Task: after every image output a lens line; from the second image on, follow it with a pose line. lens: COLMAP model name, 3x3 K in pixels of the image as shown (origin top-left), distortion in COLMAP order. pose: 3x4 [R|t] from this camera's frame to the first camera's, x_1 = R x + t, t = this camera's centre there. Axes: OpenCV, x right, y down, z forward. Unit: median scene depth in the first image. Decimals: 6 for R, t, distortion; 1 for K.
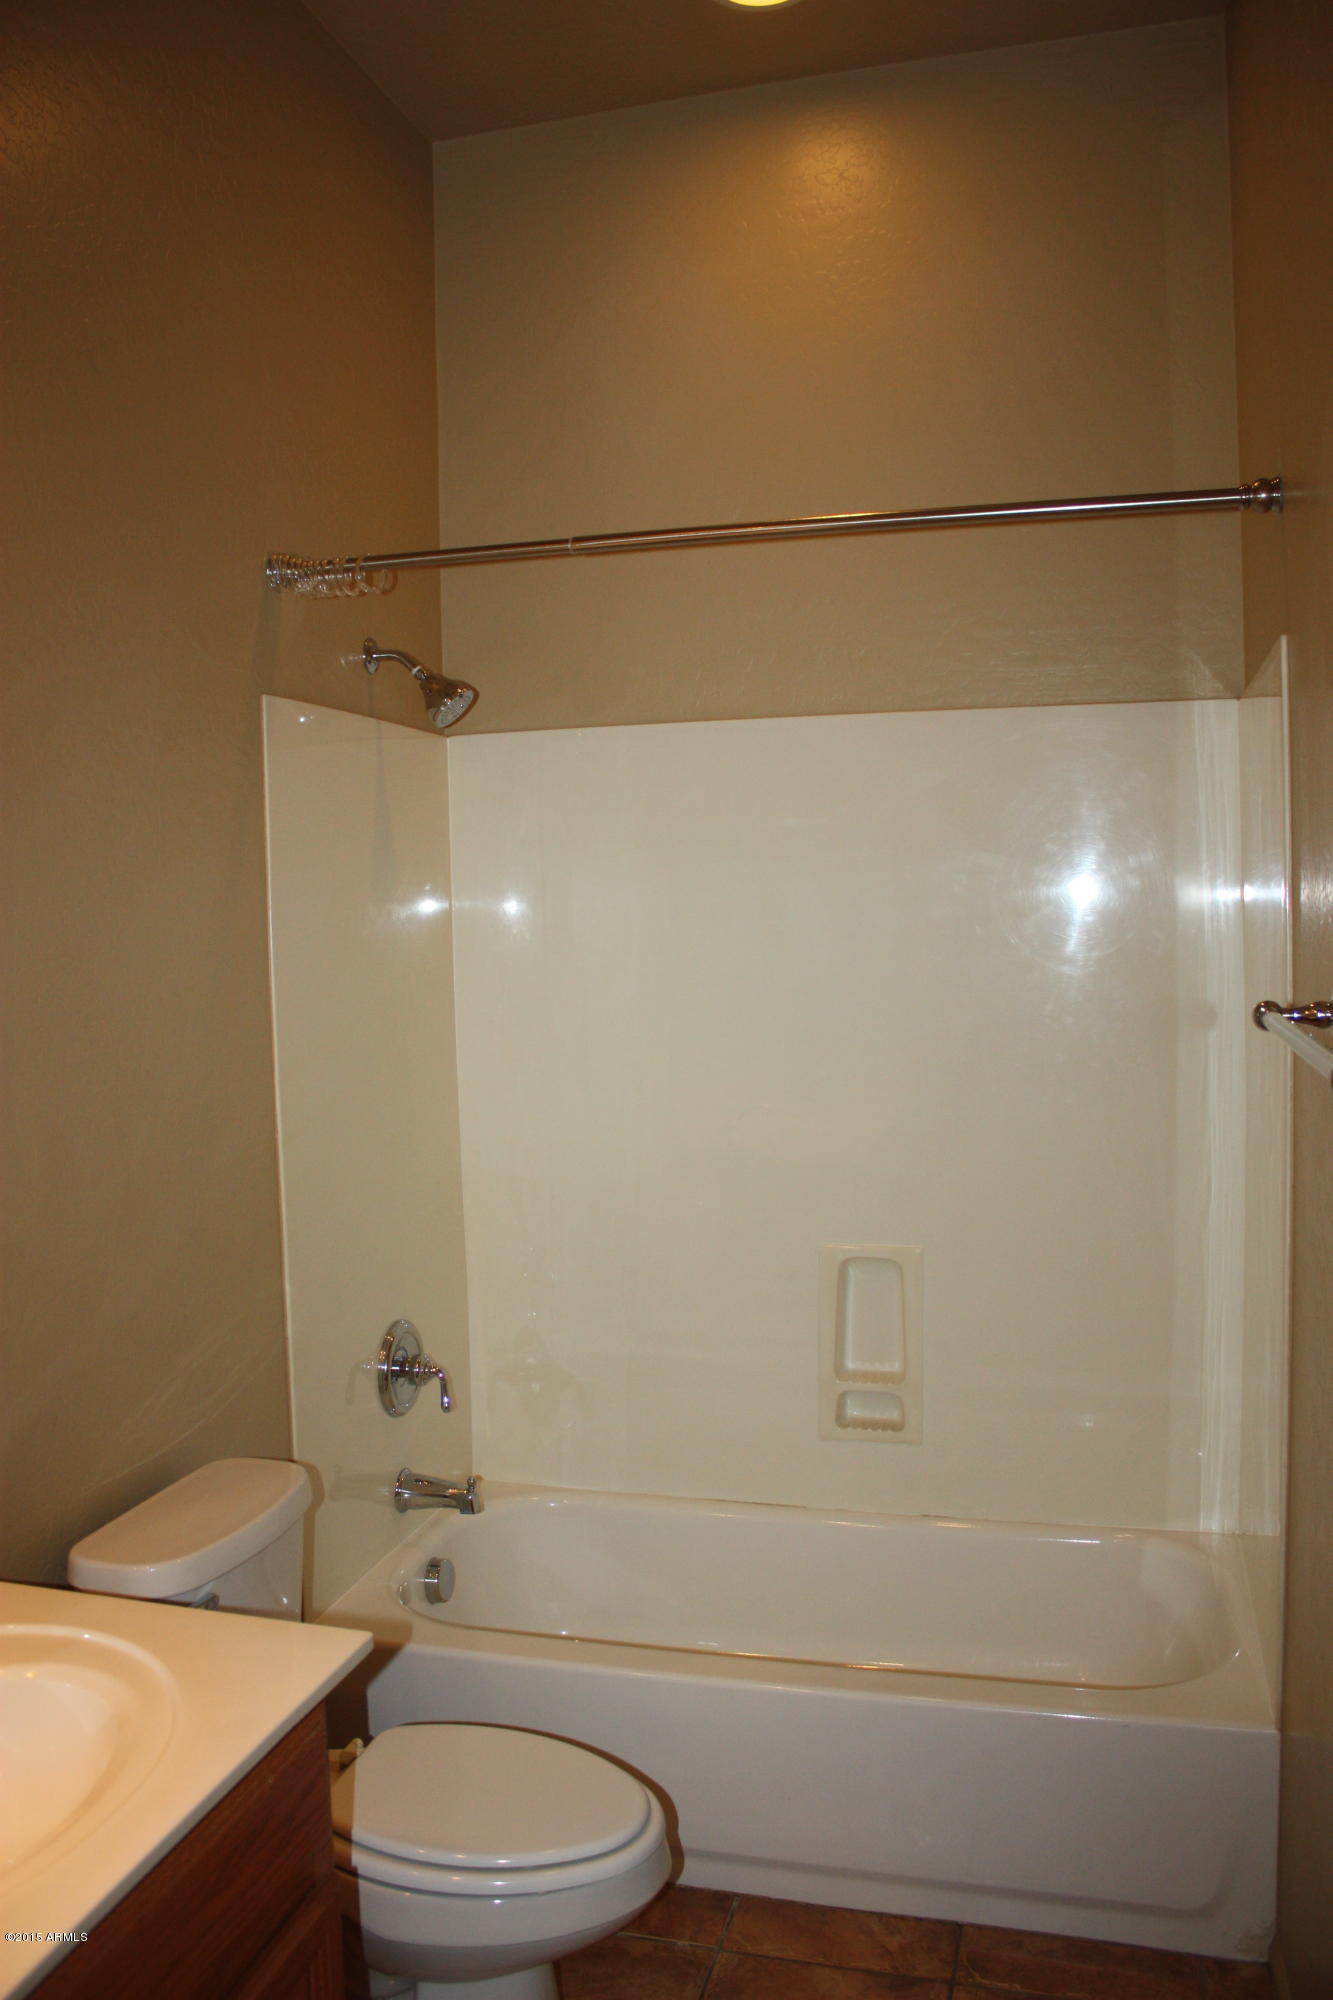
lens RADIAL K [[1710.1, 0, 666.5], [0, 1710.1, 1000.0], [0, 0, 1]] dist [-0.155032, 0.163539]
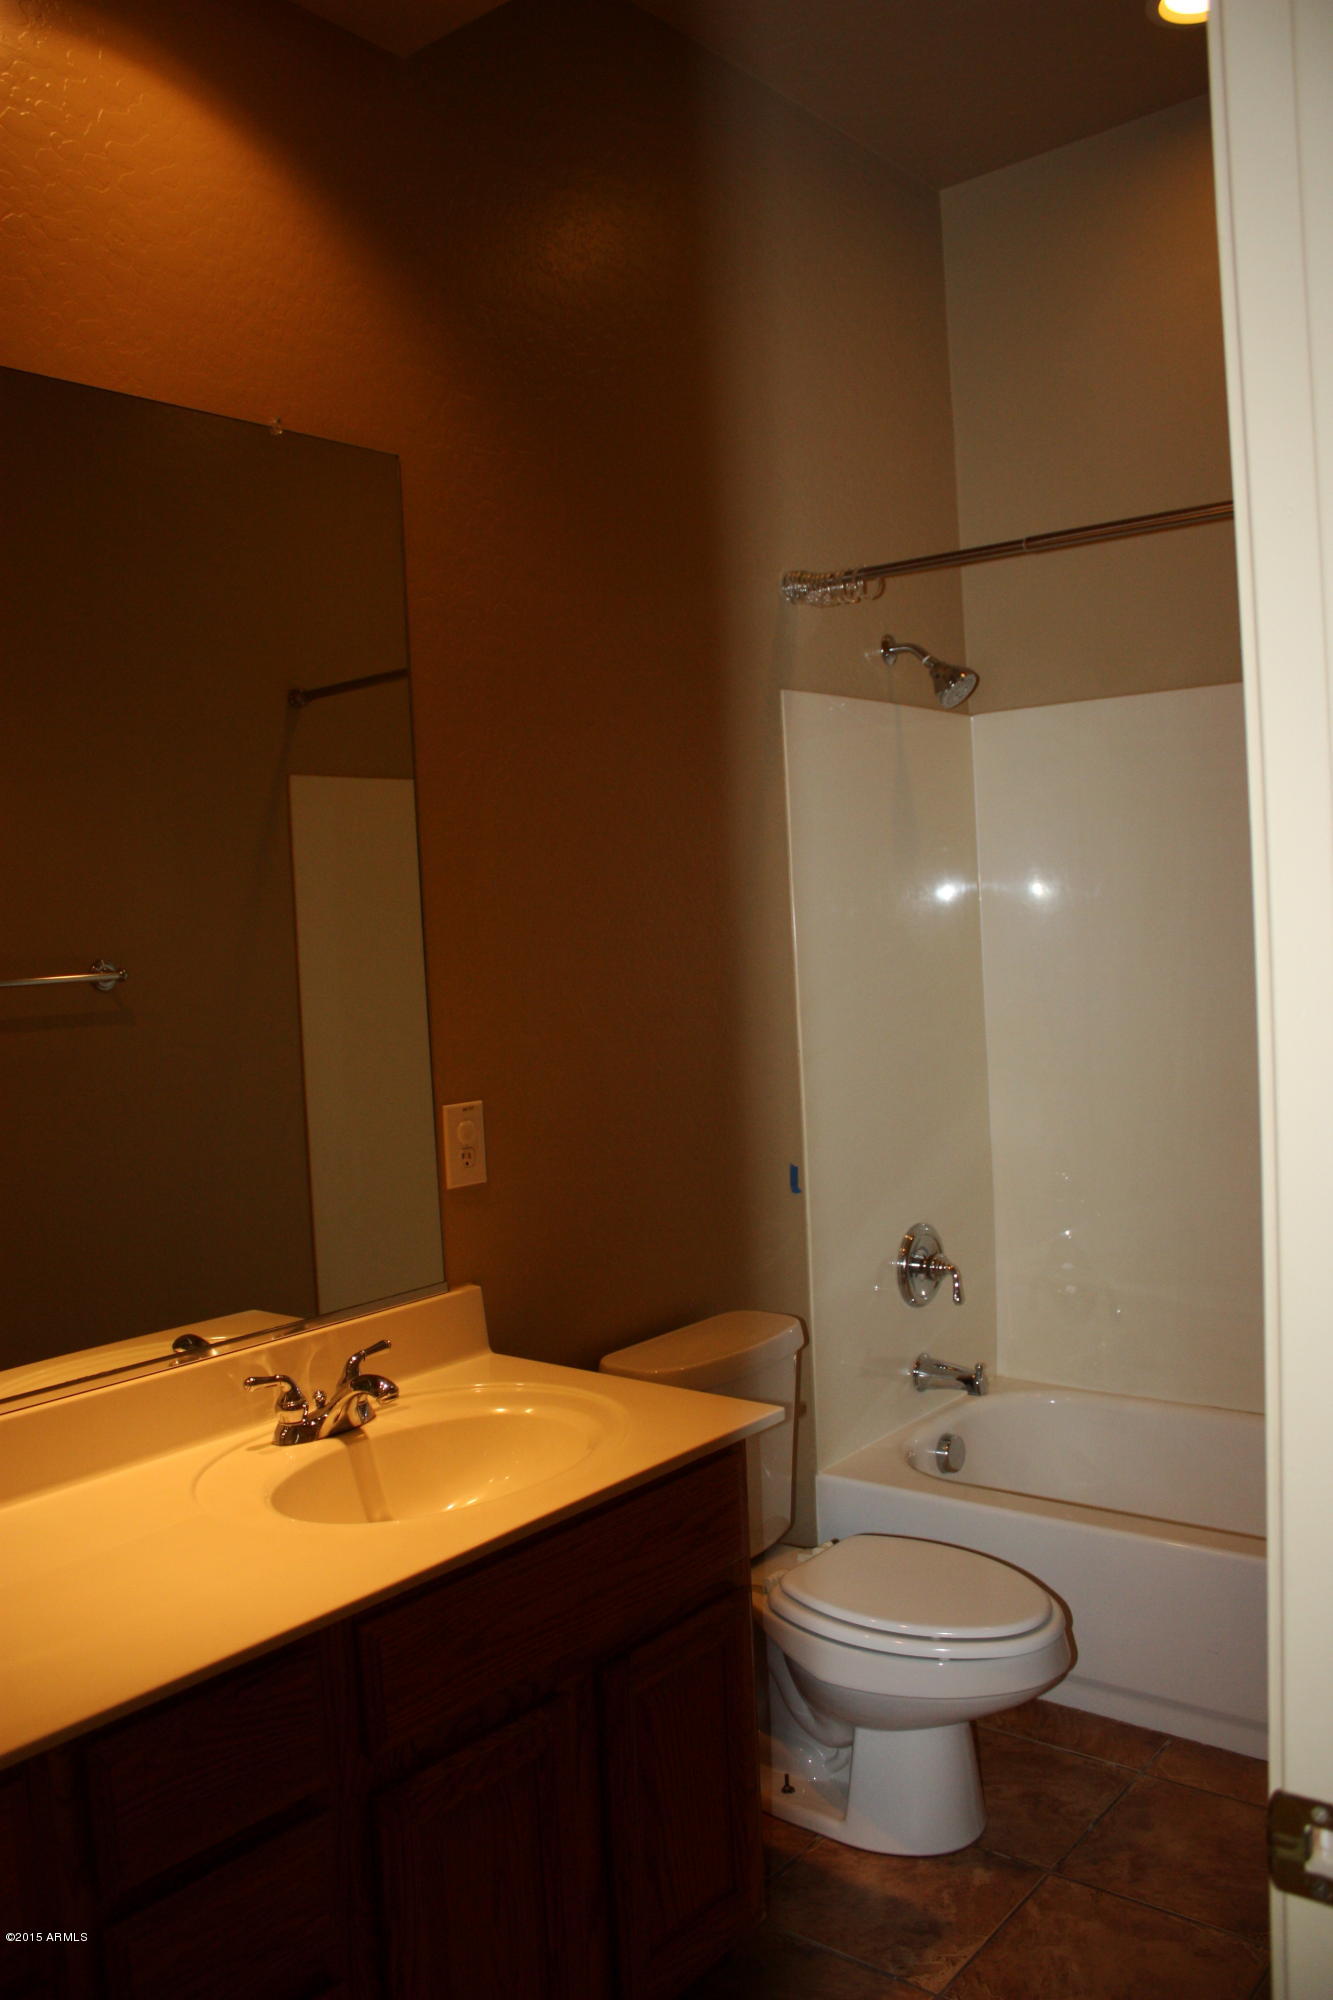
lens RADIAL K [[1710.1, 0, 666.5], [0, 1710.1, 1000.0], [0, 0, 1]] dist [-0.155032, 0.163539]
pose [[0.919437, 0.000360, -0.393236, 0.143596], [0.004083, 0.999937, 0.010463, 0.024642], [0.393215, -0.011226, 0.919378, -0.134477]]
